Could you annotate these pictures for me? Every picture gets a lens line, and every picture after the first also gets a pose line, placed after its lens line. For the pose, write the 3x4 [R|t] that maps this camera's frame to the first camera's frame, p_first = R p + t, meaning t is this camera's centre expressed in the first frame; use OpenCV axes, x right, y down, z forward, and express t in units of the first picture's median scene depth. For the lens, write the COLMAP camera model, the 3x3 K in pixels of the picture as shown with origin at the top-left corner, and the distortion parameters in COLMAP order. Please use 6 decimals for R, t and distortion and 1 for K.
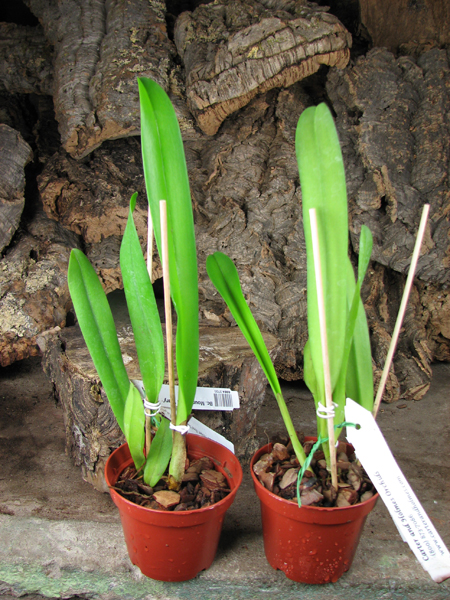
lens RADIAL K [[647.9, 0, 207.2], [0, 647.9, 288.1], [0, 0, 1]] dist [-0.207328, 0.273454]
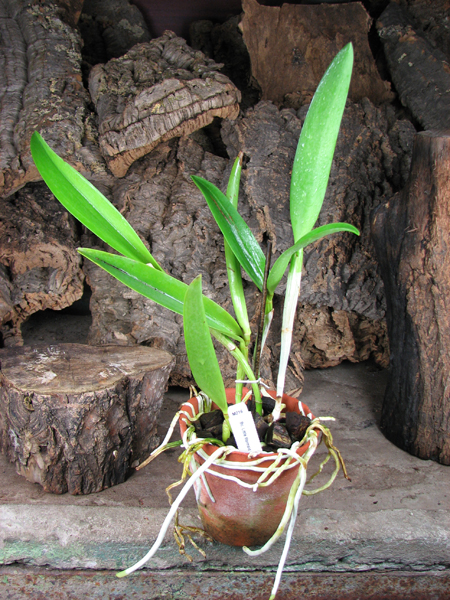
lens RADIAL K [[647.9, 0, 207.2], [0, 647.9, 288.1], [0, 0, 1]] dist [-0.207328, 0.273454]
pose [[0.991880, -0.009414, 0.126832, 0.013098], [0.009414, 0.999956, 0.000601, -0.038396], [-0.126832, 0.000598, 0.991924, -0.182168]]
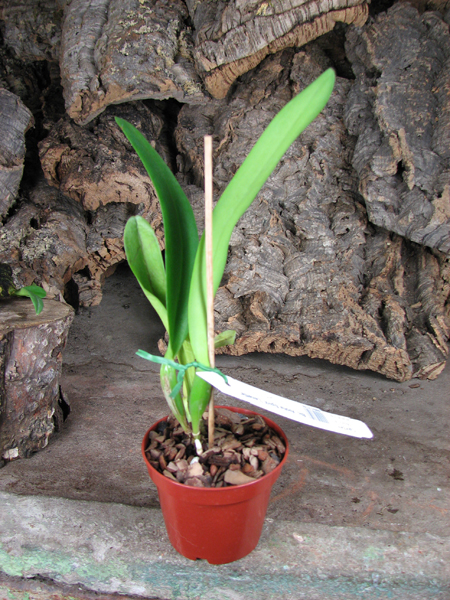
lens RADIAL K [[647.9, 0, 207.2], [0, 647.9, 288.1], [0, 0, 1]] dist [-0.207328, 0.273454]
pose [[0.997518, 0.009256, -0.069803, 0.058635], [-0.007035, 0.999463, 0.031996, 0.013294], [0.070061, -0.031426, 0.997048, 0.046499]]
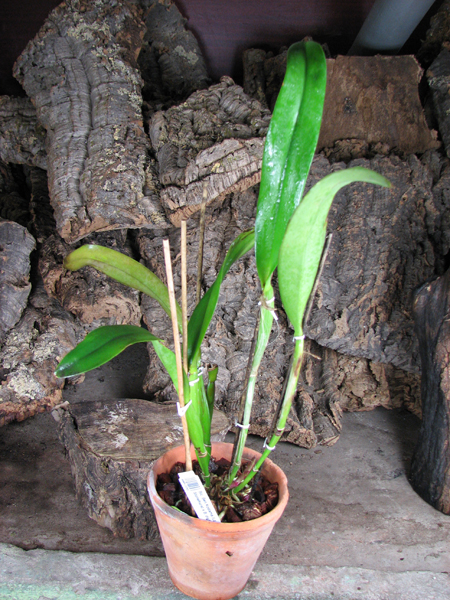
lens RADIAL K [[647.9, 0, 207.2], [0, 647.9, 288.1], [0, 0, 1]] dist [-0.207328, 0.273454]
pose [[0.996105, 0.024386, 0.084731, -0.045147], [-0.029596, 0.997712, 0.060787, -0.208256], [-0.083055, -0.063058, 0.994548, -0.269229]]
